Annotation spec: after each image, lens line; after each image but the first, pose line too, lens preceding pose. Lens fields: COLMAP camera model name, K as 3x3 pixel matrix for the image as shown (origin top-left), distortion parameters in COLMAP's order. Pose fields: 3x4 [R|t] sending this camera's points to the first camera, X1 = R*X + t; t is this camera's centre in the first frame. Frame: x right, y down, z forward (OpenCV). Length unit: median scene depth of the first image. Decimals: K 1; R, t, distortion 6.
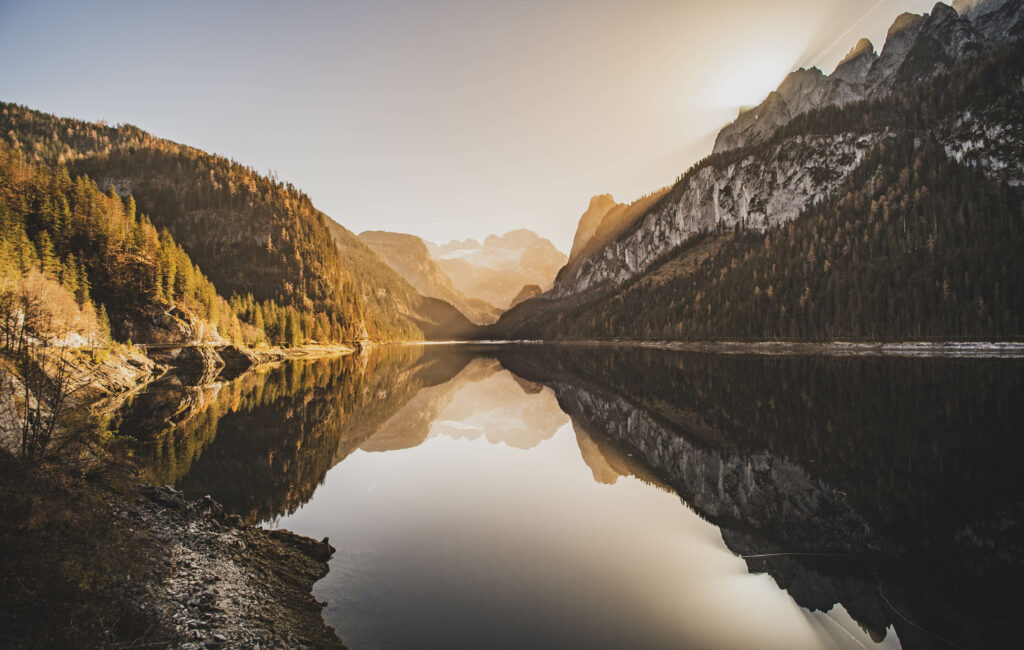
lens RADIAL K [[503.6, 0, 514.3], [0, 503.6, 326.7], [0, 0, 1]] dist [-0.076102, 0.041096]
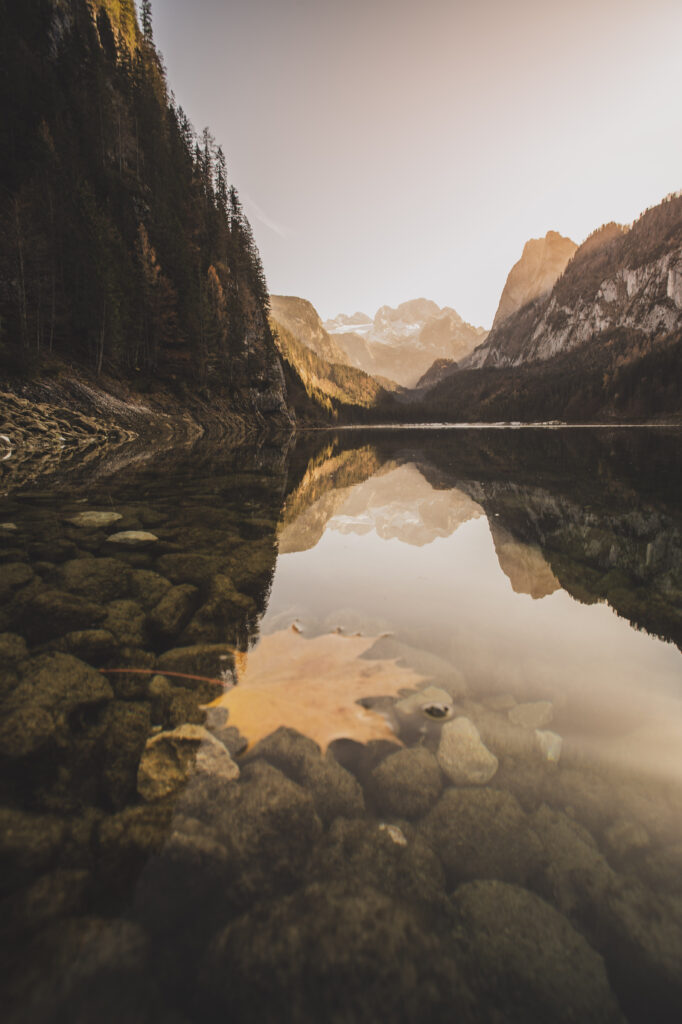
lens RADIAL K [[517.7, 0, 341.0], [0, 517.7, 512.0], [0, 0, 1]] dist [-0.077273, 0.042750]
pose [[0.993942, 0.012535, -0.109187, -0.102249], [0.007996, 0.982594, 0.185594, 0.015106], [0.109613, -0.185343, 0.976541, 0.313497]]
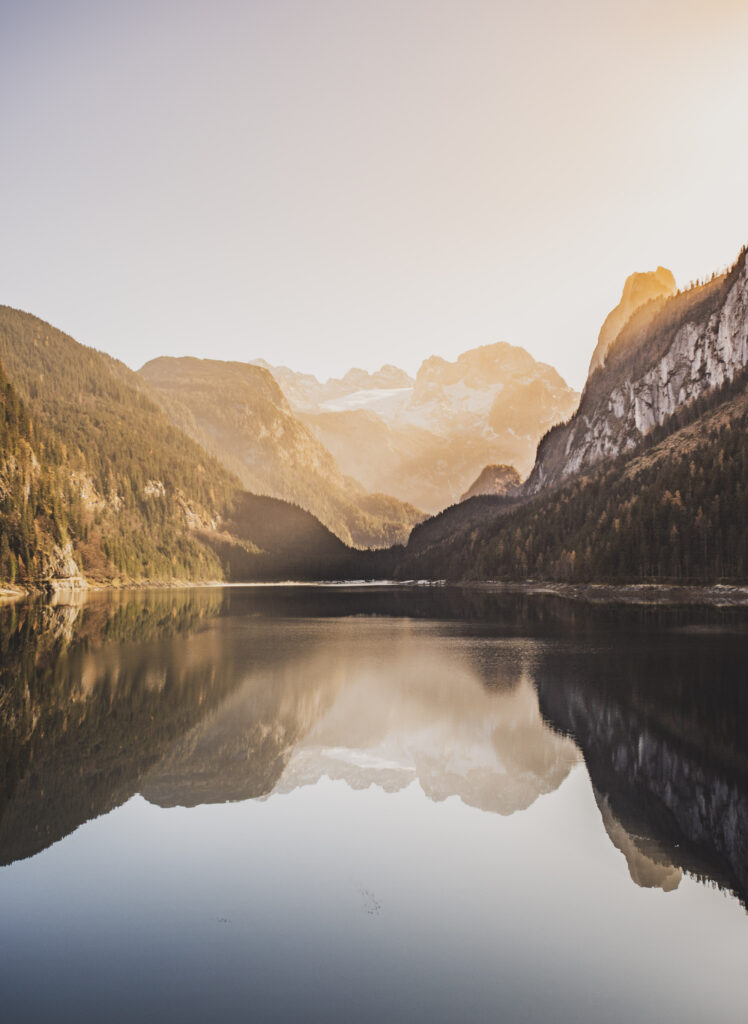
lens RADIAL K [[1083.8, 0, 374.0], [0, 1083.8, 561.4], [0, 0, 1]] dist [0.024430, 0.010349]
pose [[0.993502, 0.003027, -0.113778, 0.088242], [-0.002008, 0.999957, 0.009075, -0.002412], [0.113801, -0.008788, 0.993465, -0.101111]]
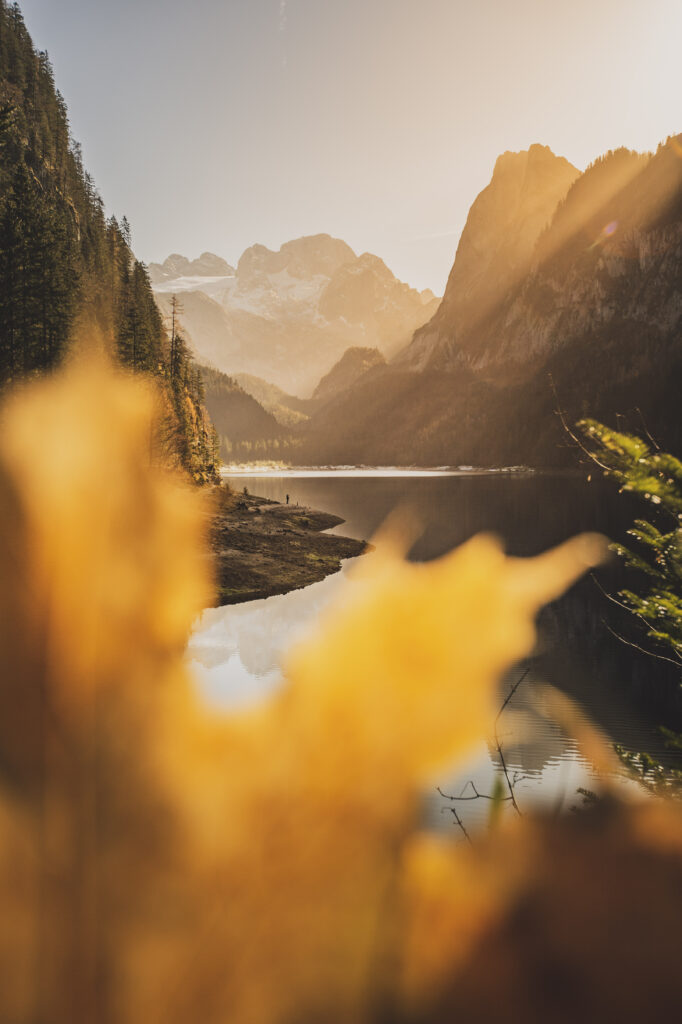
lens RADIAL K [[986.5, 0, 341.0], [0, 986.5, 512.0], [0, 0, 1]] dist [0.020235, 0.012034]
pose [[0.998122, 0.008449, 0.060671, -0.105370], [-0.012844, 0.997292, 0.072420, 0.006790], [-0.059895, -0.073063, 0.995527, 0.207385]]
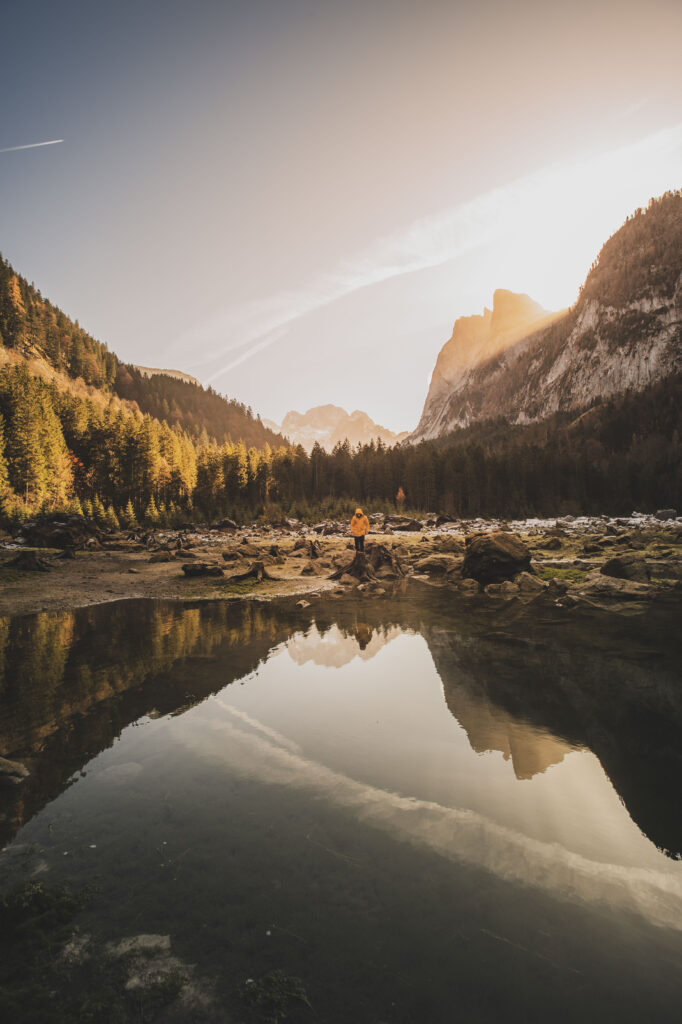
lens RADIAL K [[500.6, 0, 341.0], [0, 500.6, 512.0], [0, 0, 1]] dist [-0.074679, 0.037915]
pose [[0.997632, -0.014579, 0.067218, -0.120186], [0.016131, 0.999614, -0.022609, 0.028268], [-0.066862, 0.023640, 0.997482, 0.895814]]
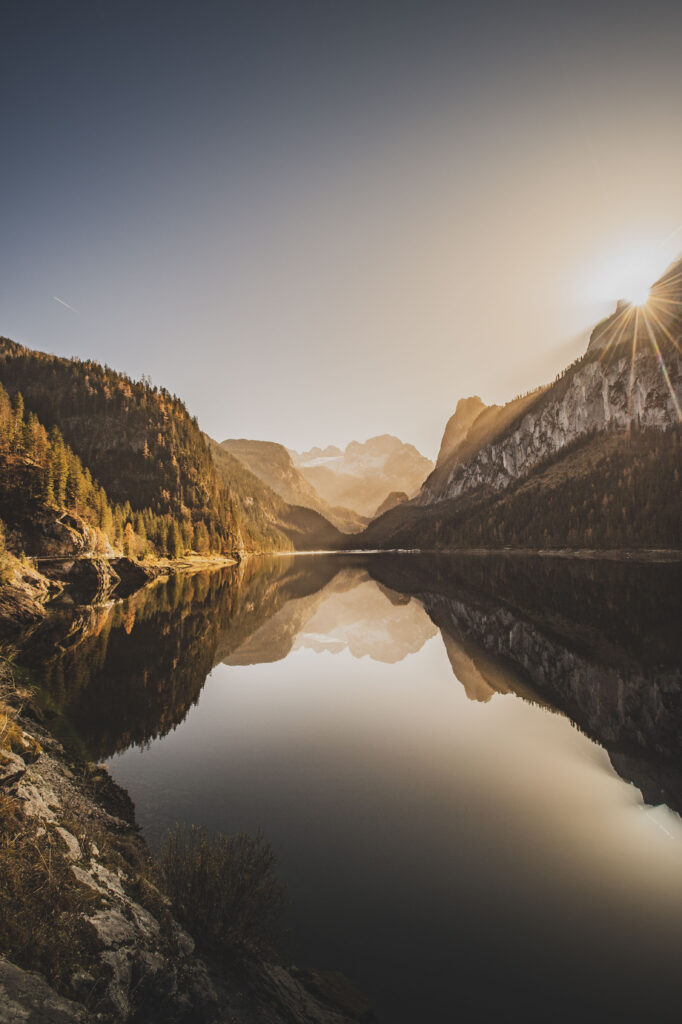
lens RADIAL K [[517.7, 0, 341.0], [0, 517.7, 512.0], [0, 0, 1]] dist [-0.077273, 0.042750]
pose [[0.997673, -0.011920, -0.067128, -0.019541], [0.008839, 0.998902, -0.046003, 0.000263], [0.067603, 0.045303, 0.996683, 0.017438]]
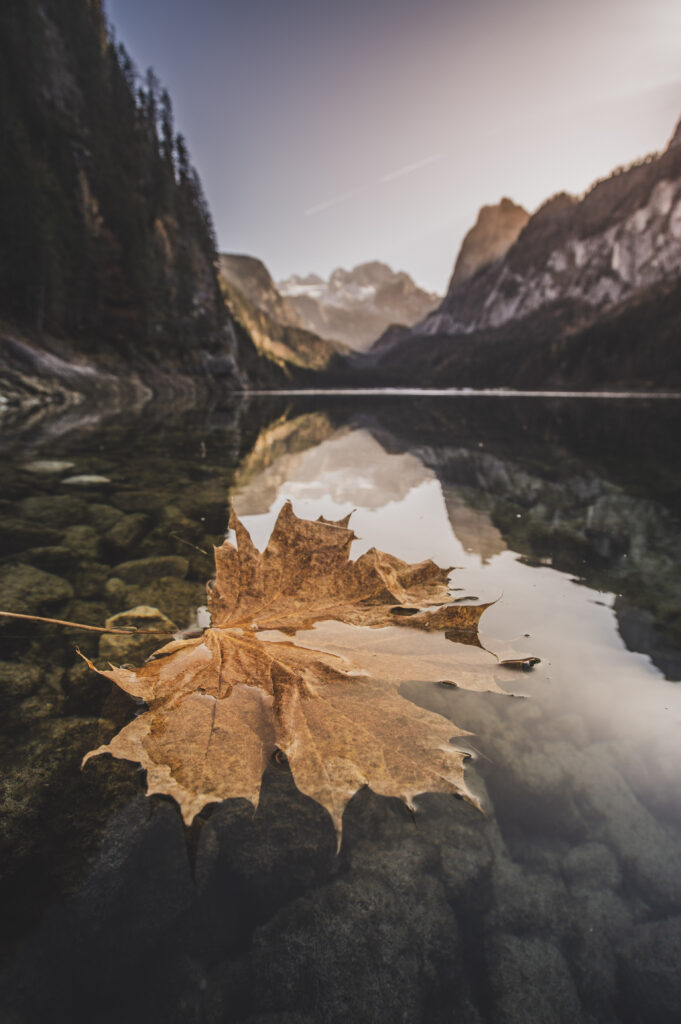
lens RADIAL K [[517.7, 0, 340.5], [0, 517.7, 512.0], [0, 0, 1]] dist [-0.077273, 0.042750]
pose [[0.999683, 0.014935, -0.020287, -0.101253], [-0.009390, 0.968187, 0.250053, 0.015085], [0.023376, -0.249783, 0.968020, 0.307905]]
